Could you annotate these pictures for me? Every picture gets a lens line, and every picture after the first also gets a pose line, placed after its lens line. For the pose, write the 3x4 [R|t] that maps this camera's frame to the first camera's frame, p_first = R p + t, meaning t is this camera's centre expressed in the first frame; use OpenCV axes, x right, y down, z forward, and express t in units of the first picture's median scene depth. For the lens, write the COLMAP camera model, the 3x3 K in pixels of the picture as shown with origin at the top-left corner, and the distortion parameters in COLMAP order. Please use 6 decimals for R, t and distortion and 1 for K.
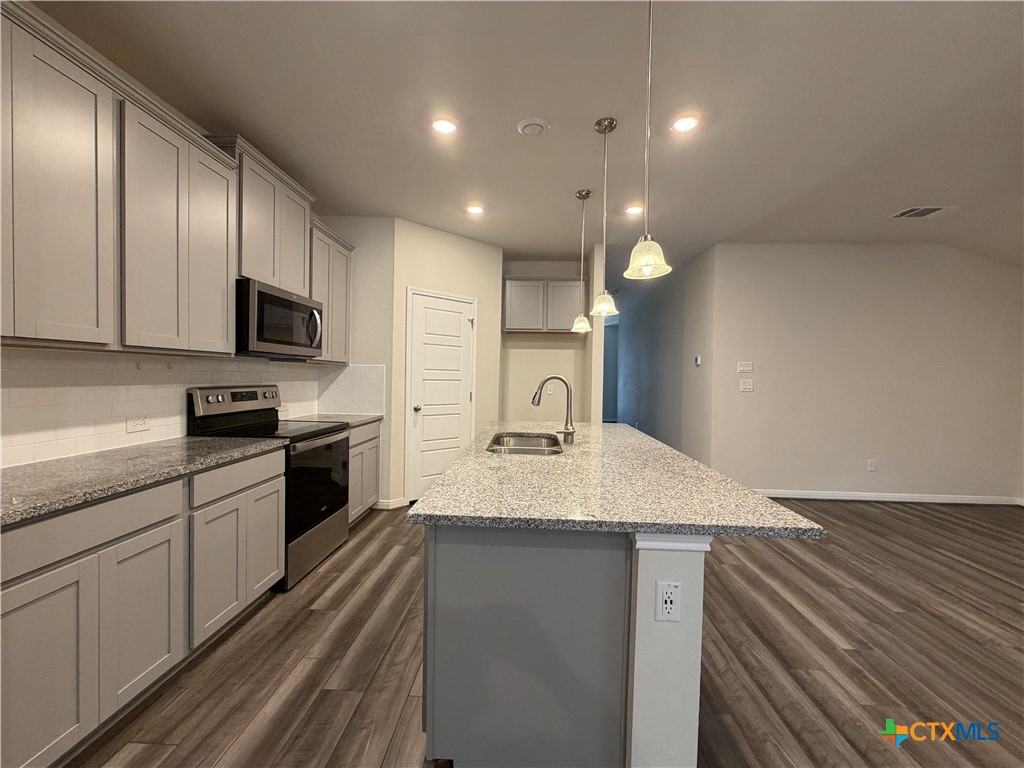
lens RADIAL K [[412.6, 0, 513.0], [0, 412.6, 382.8], [0, 0, 1]] dist [0.010331, 0.000439]
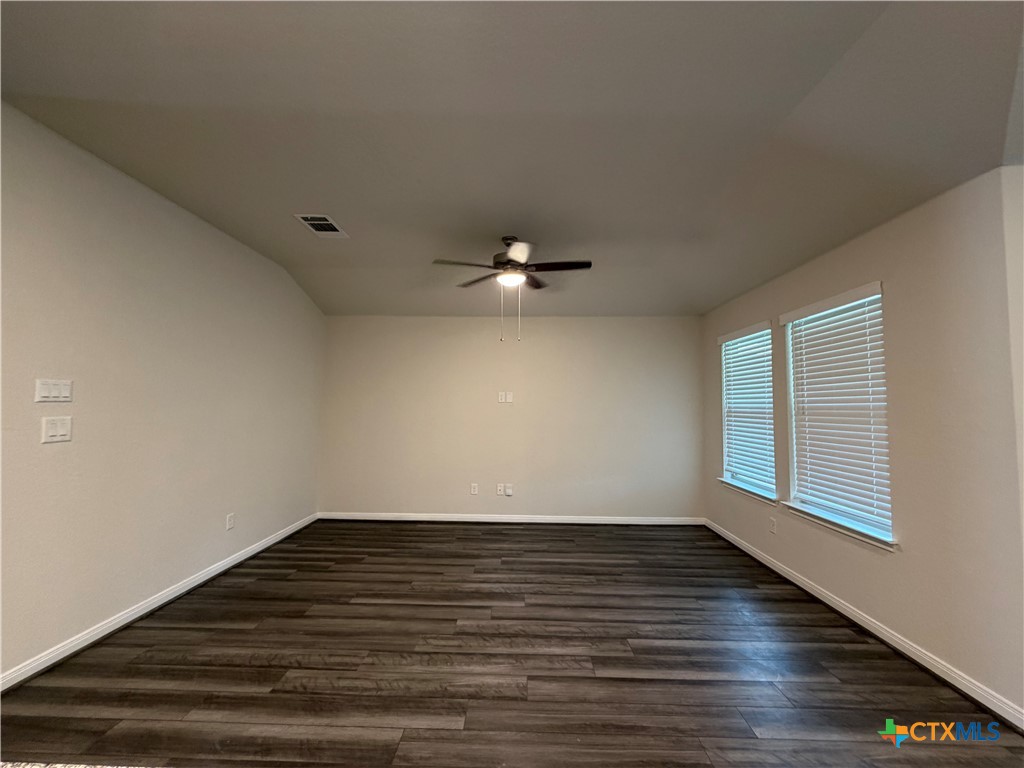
lens RADIAL K [[412.6, 0, 511.5], [0, 412.6, 377.4], [0, 0, 1]] dist [0.010331, 0.000439]
pose [[-0.011588, 0.053376, 0.998507, 0.093181], [0.012507, 0.998504, -0.053231, -0.026535], [-0.999855, 0.011871, -0.012238, 0.628101]]
